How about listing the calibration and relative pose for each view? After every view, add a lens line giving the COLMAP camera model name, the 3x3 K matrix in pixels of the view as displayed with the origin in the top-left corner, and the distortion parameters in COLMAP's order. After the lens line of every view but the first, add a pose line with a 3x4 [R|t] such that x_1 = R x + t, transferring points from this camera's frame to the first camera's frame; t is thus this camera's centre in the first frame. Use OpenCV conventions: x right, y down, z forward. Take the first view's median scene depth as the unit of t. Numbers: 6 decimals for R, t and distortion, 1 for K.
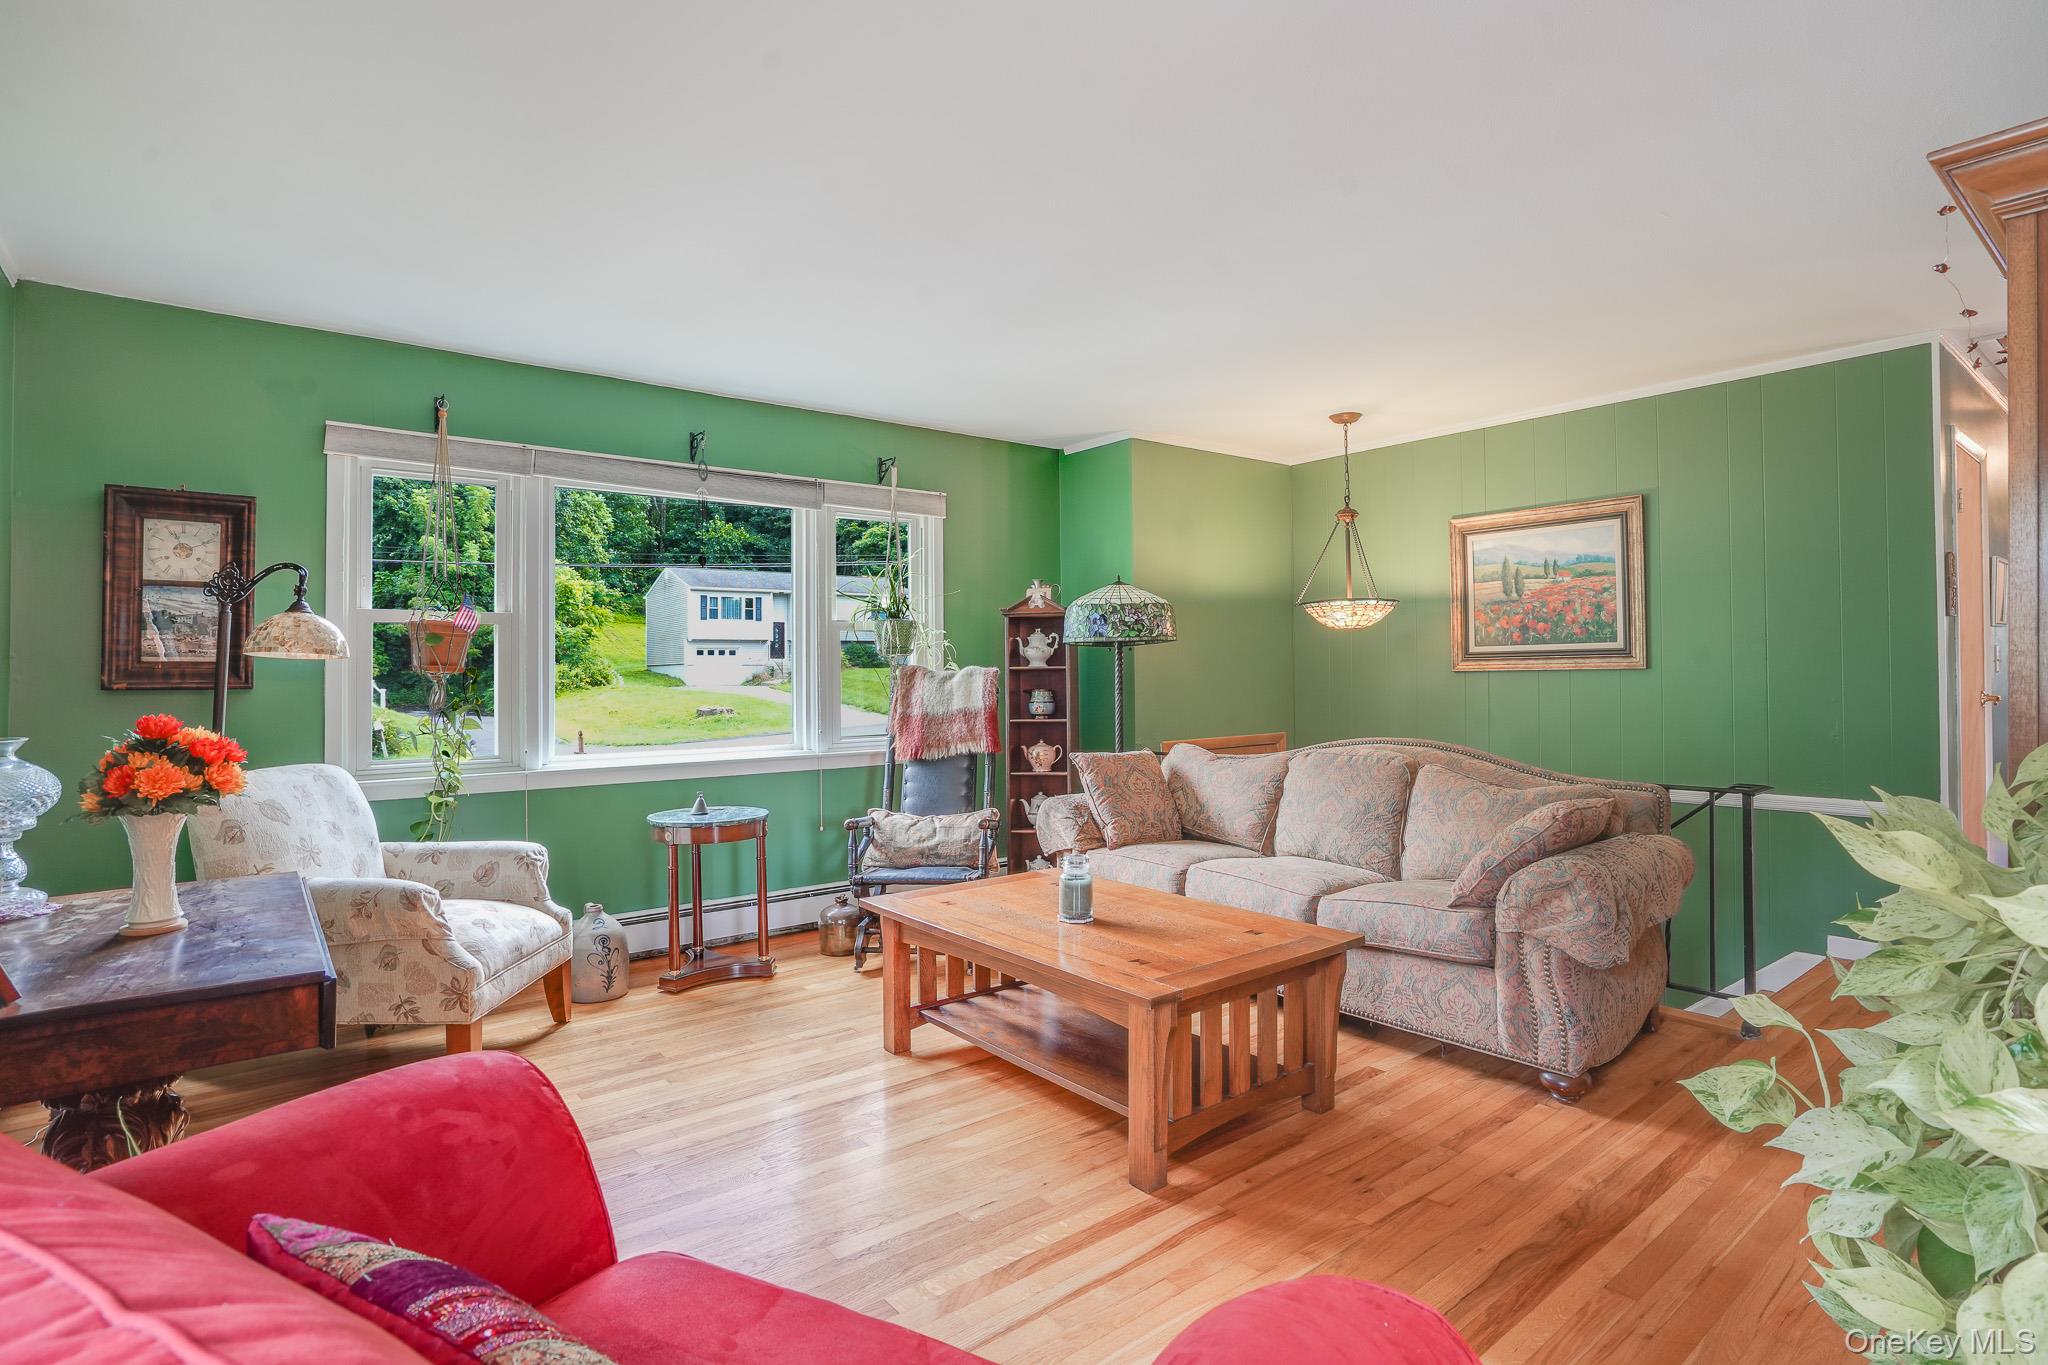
lens RADIAL K [[1002.0, 0, 1025.3], [0, 1002.0, 661.4], [0, 0, 1]] dist [-0.006622, -0.000302]
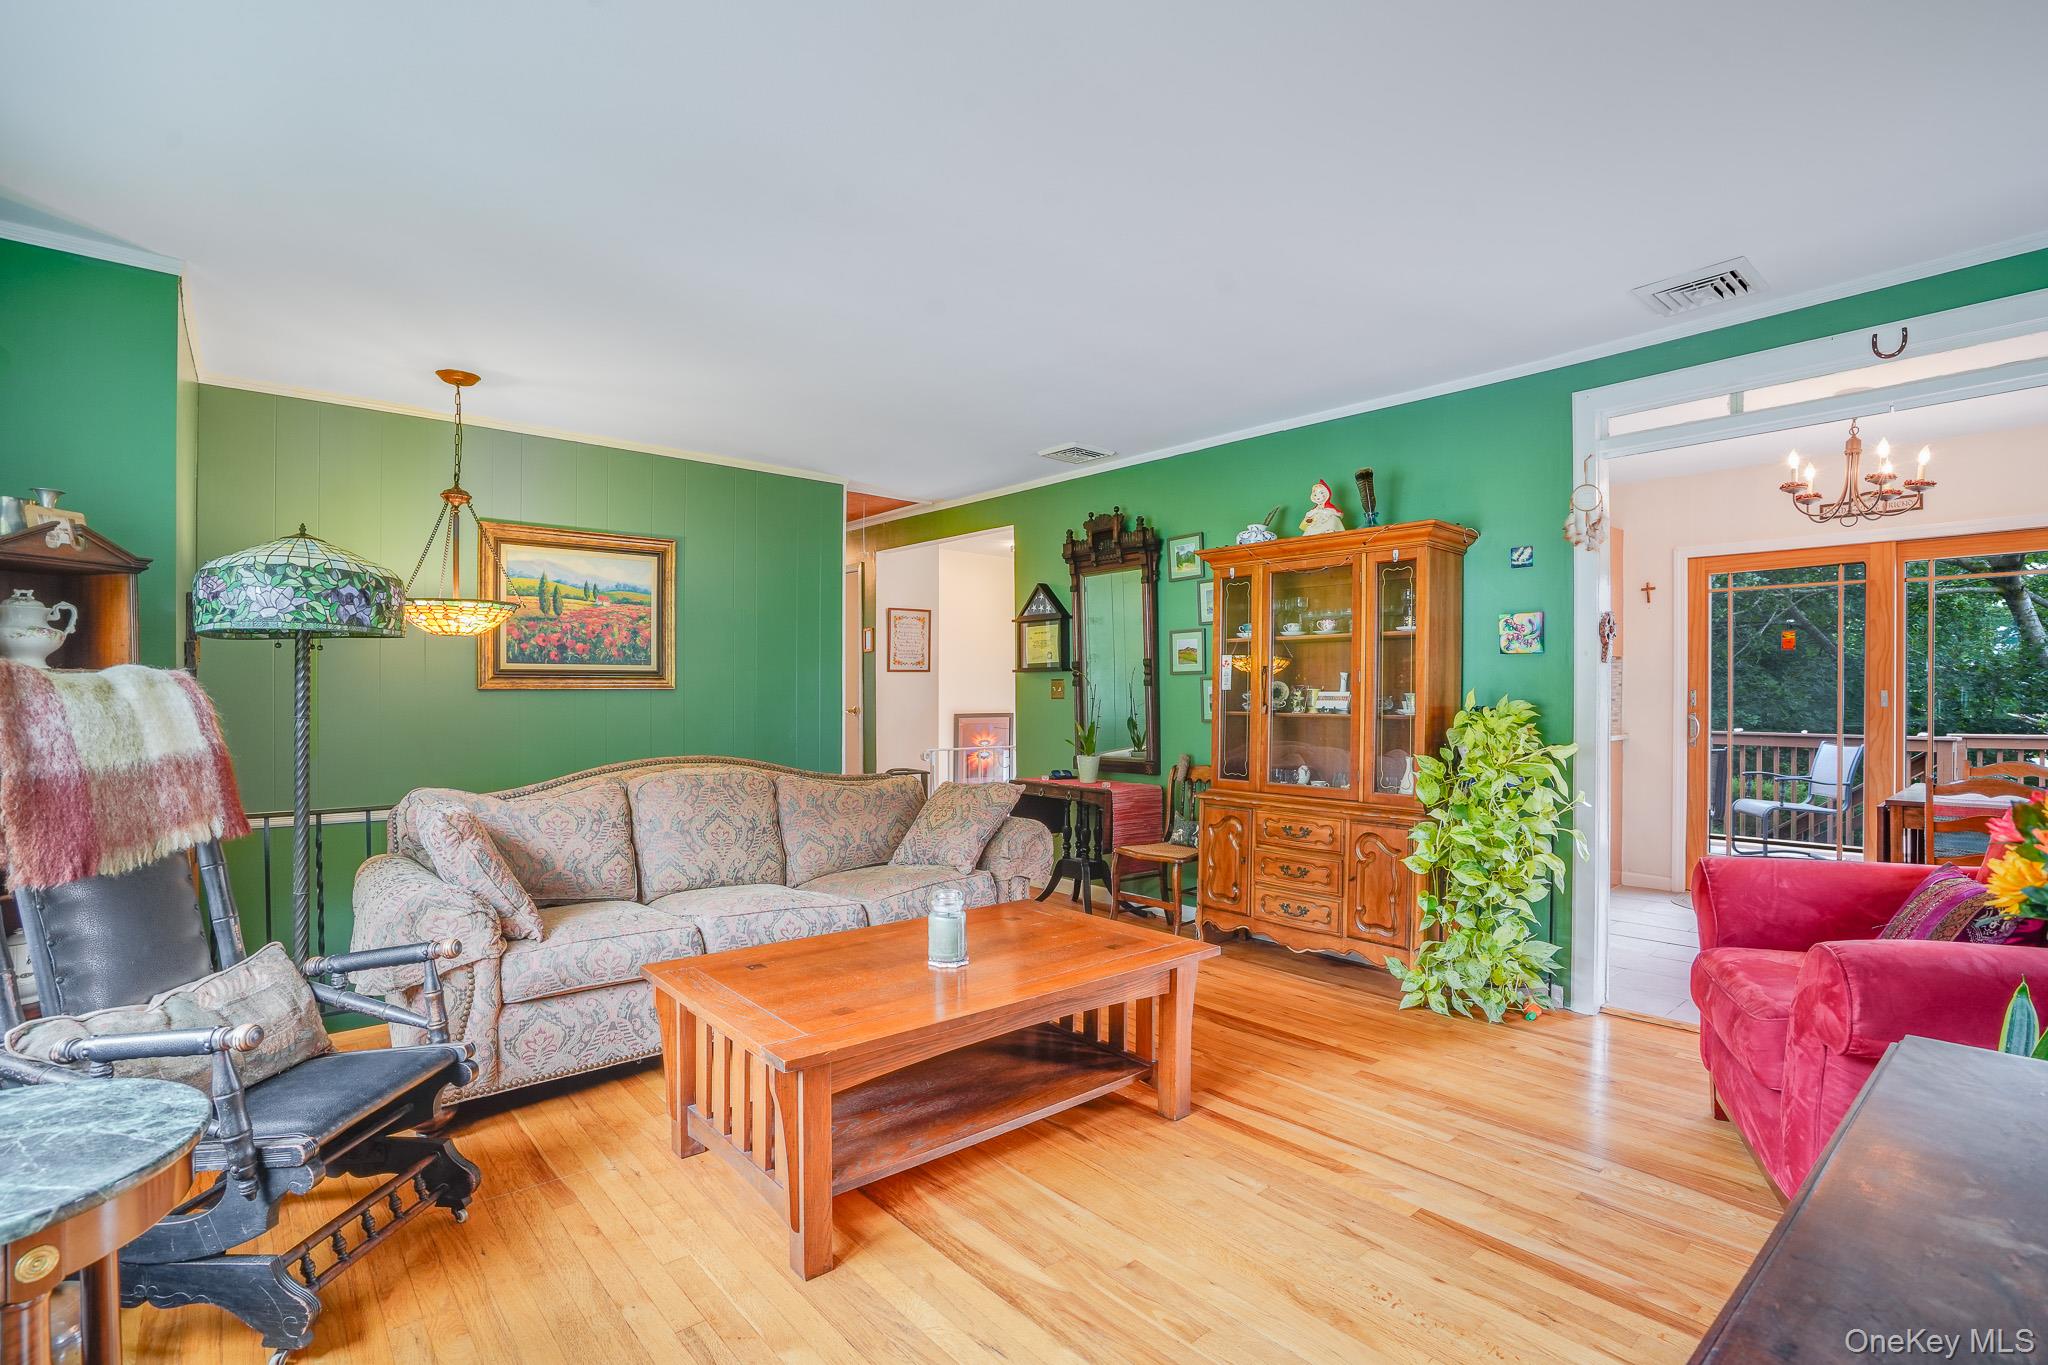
lens RADIAL K [[960.5, 0, 1029.4], [0, 960.5, 691.3], [0, 0, 1]] dist [-0.047357, 0.013887]
pose [[-0.025097, 0.010757, 0.999627, -0.494674], [-0.013944, 0.999841, -0.011109, 0.016019], [-0.999588, -0.014218, -0.024943, 0.589285]]
